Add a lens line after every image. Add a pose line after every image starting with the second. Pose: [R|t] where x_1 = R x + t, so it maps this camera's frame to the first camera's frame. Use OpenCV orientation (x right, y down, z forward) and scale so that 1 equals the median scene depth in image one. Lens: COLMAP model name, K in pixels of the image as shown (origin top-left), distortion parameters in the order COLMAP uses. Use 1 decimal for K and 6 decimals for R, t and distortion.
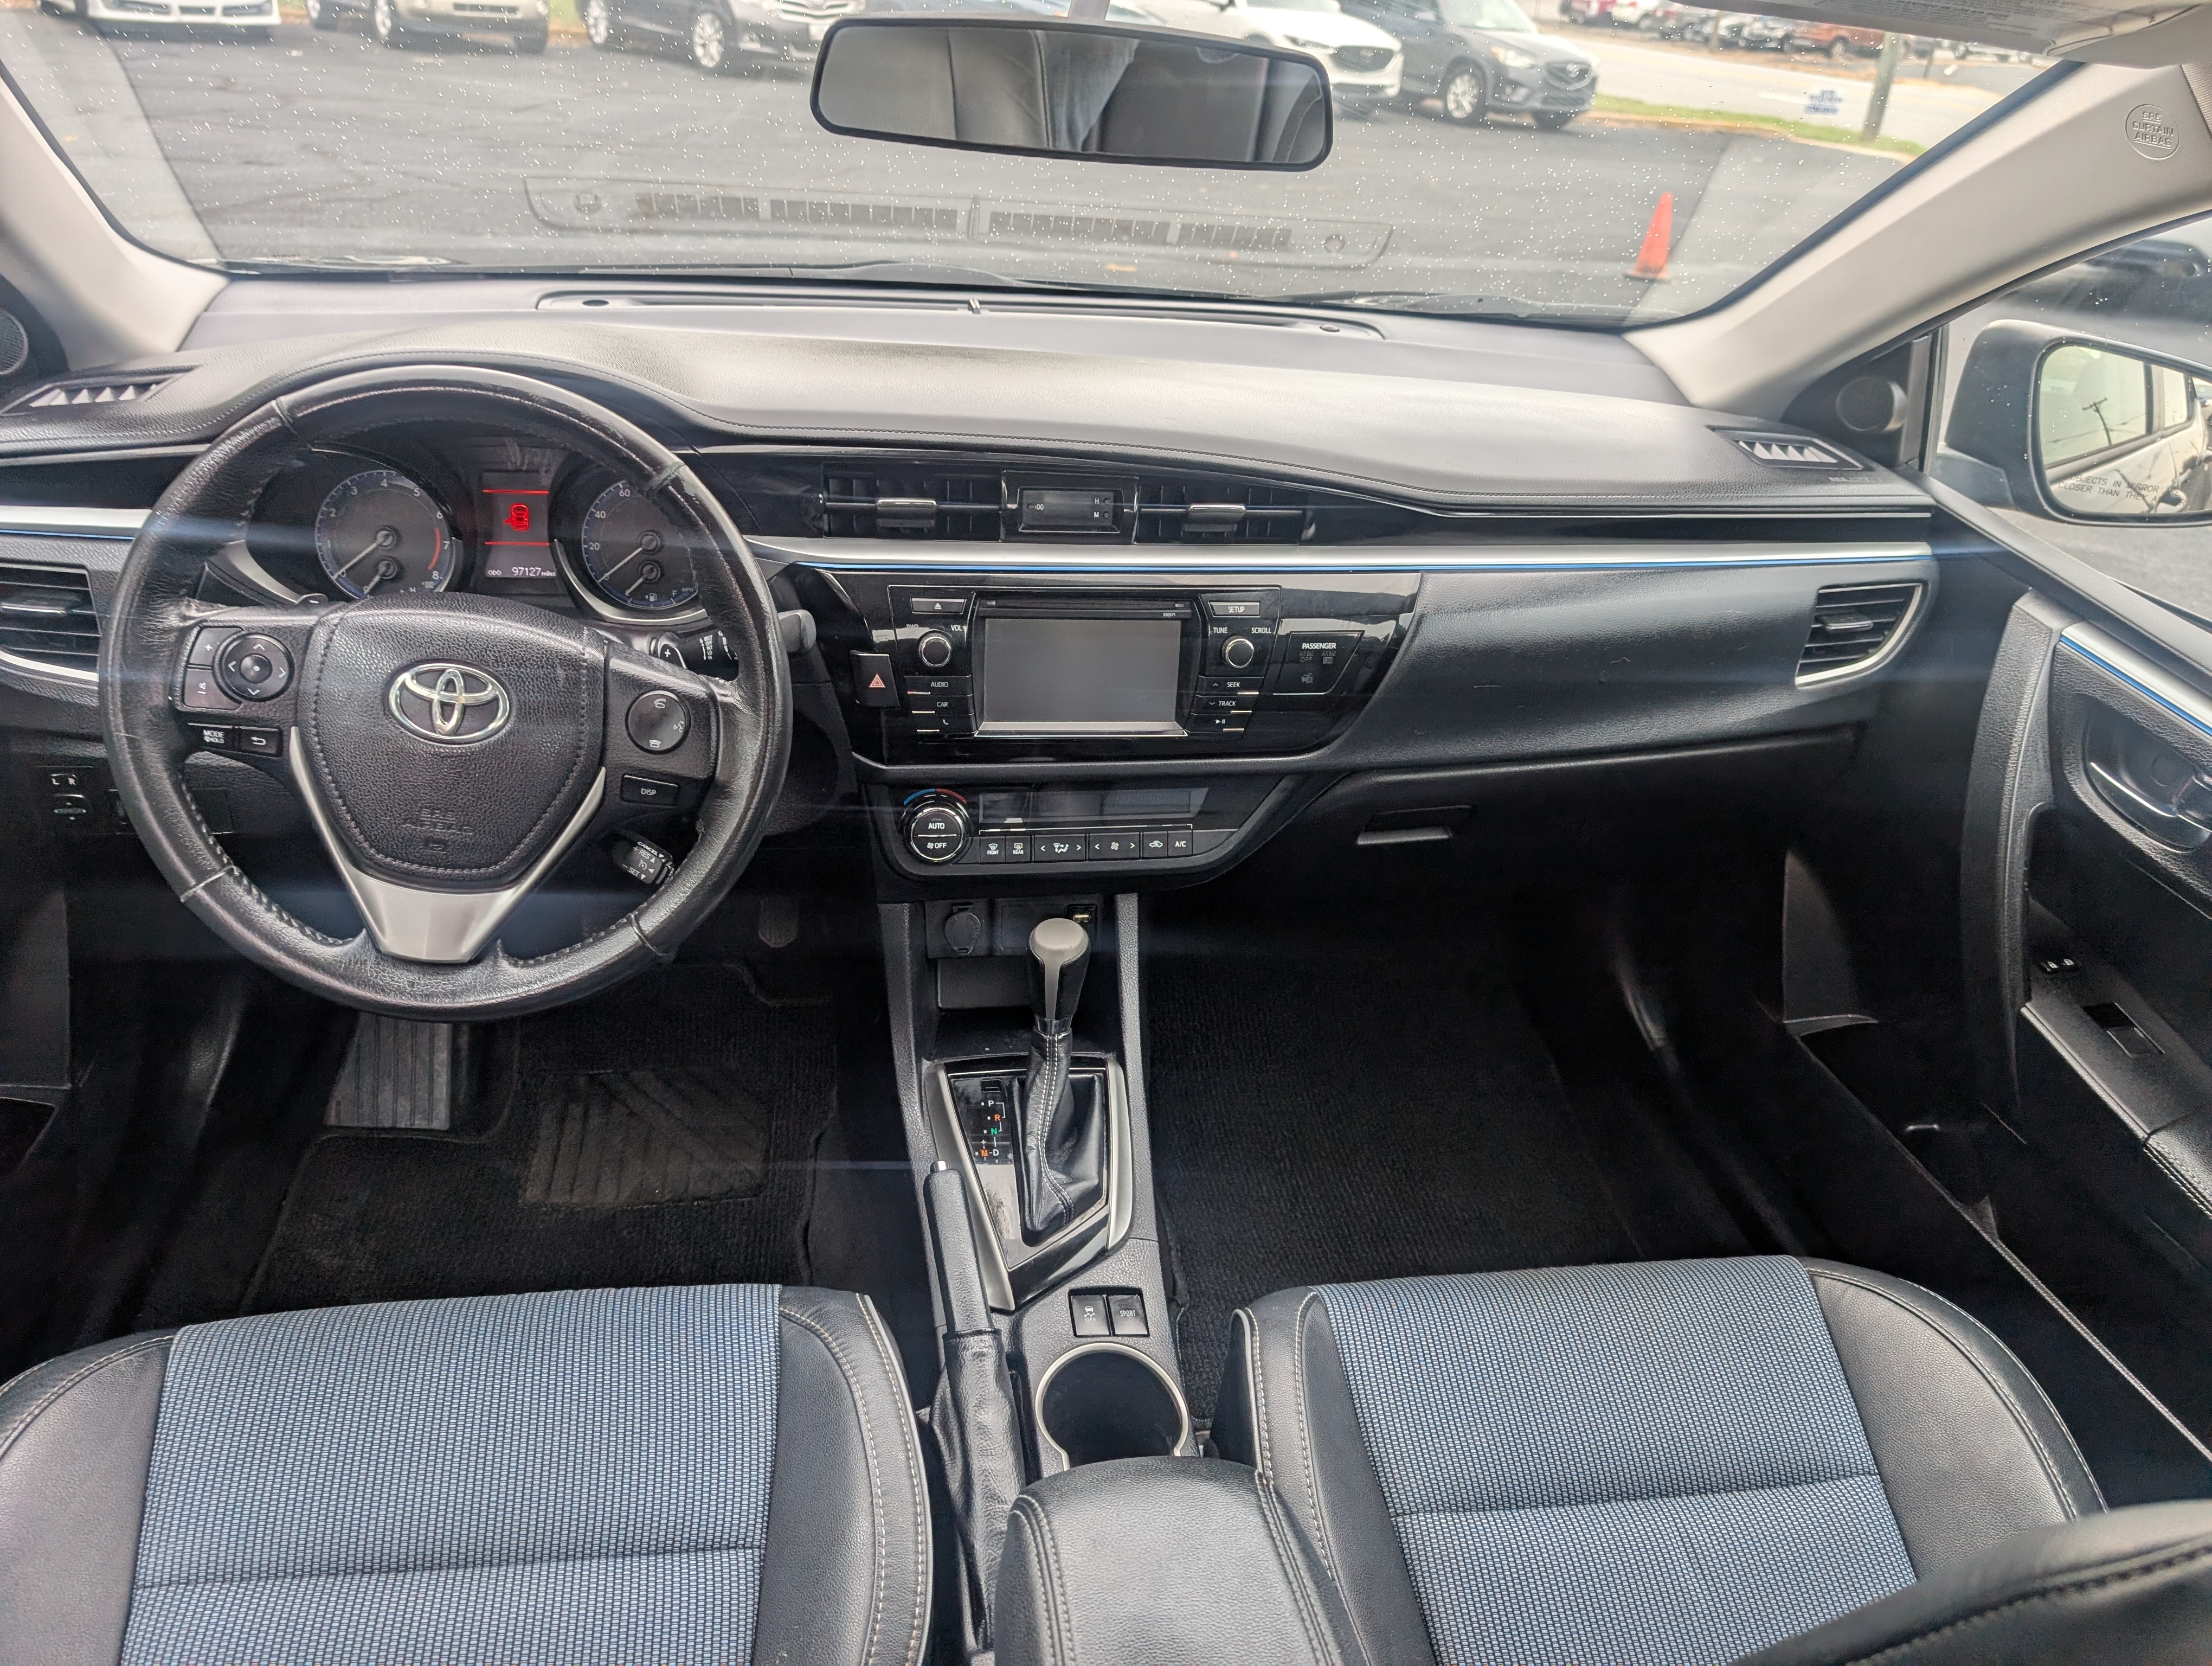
lens RADIAL K [[1453.8, 0, 1105.3], [0, 1453.8, 787.5], [0, 0, 1]] dist [0.017708, 0.001323]
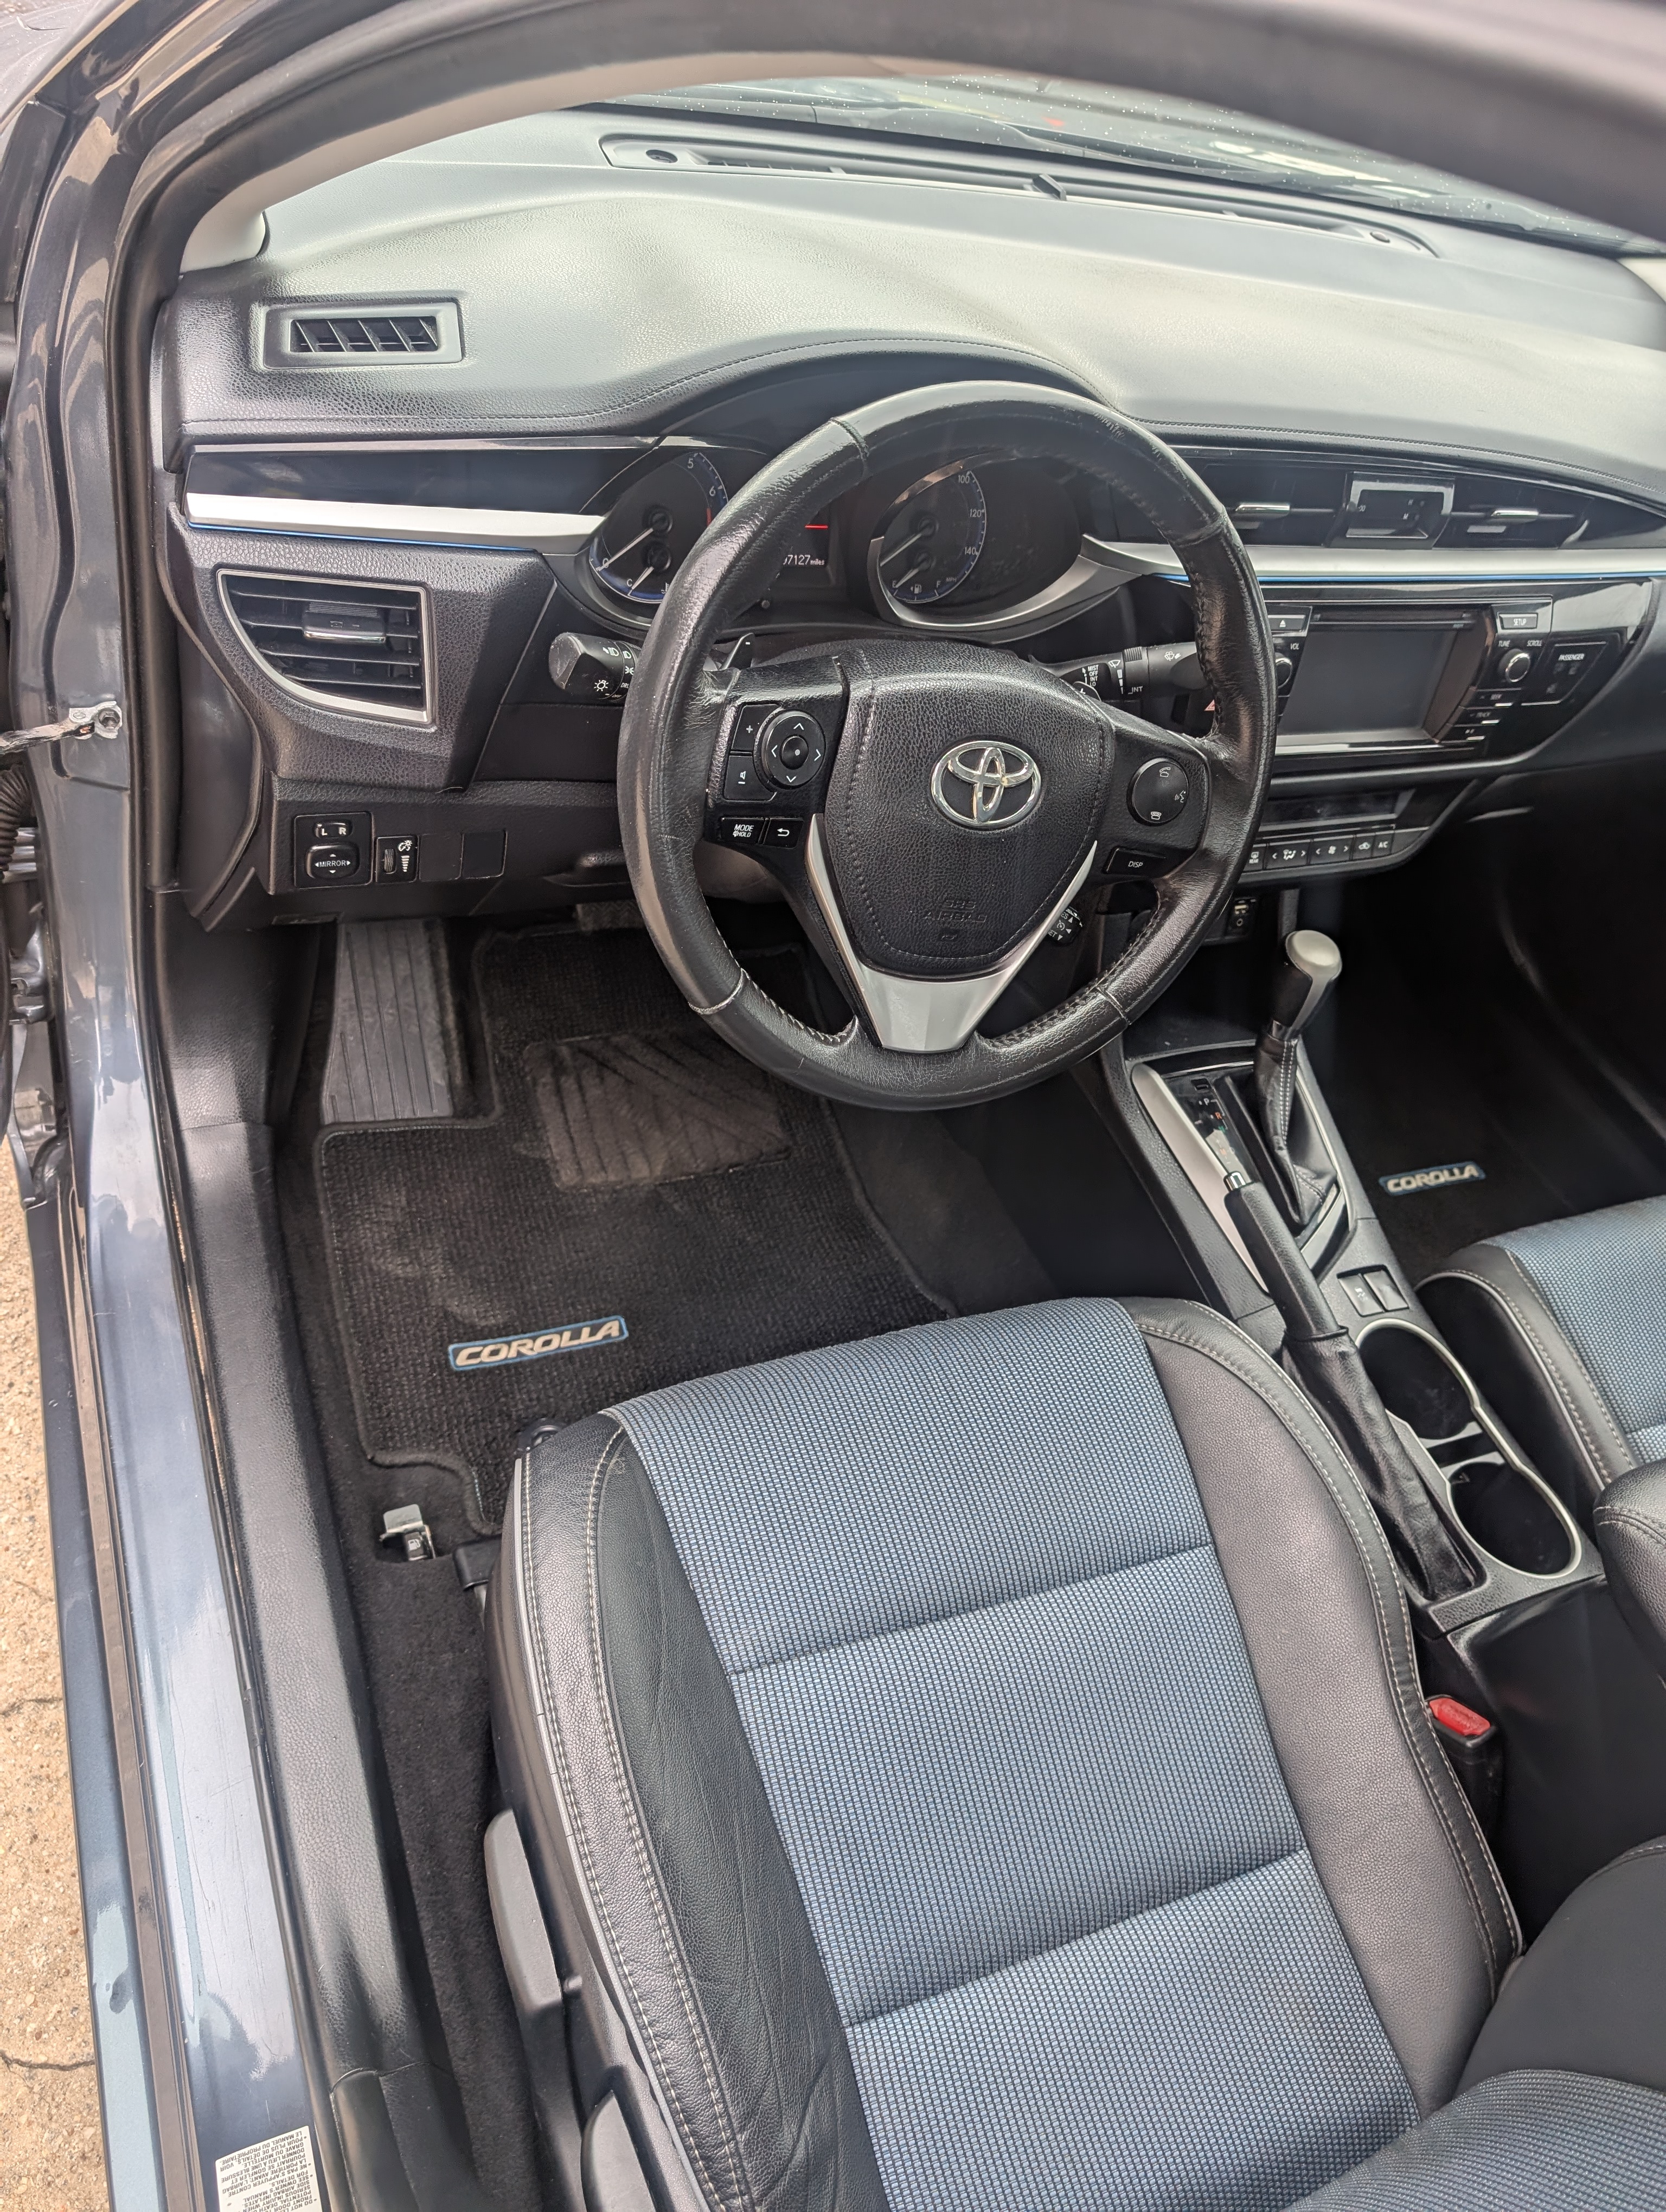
lens RADIAL K [[1470.1, 0, 836.3], [0, 1470.1, 986.2], [0, 0, 1]] dist [0.019962, -0.000961]
pose [[0.965206, -0.050331, 0.256603, -0.629101], [-0.022243, 0.961942, 0.272346, -0.148228], [-0.260544, -0.268578, 0.927353, 0.122904]]
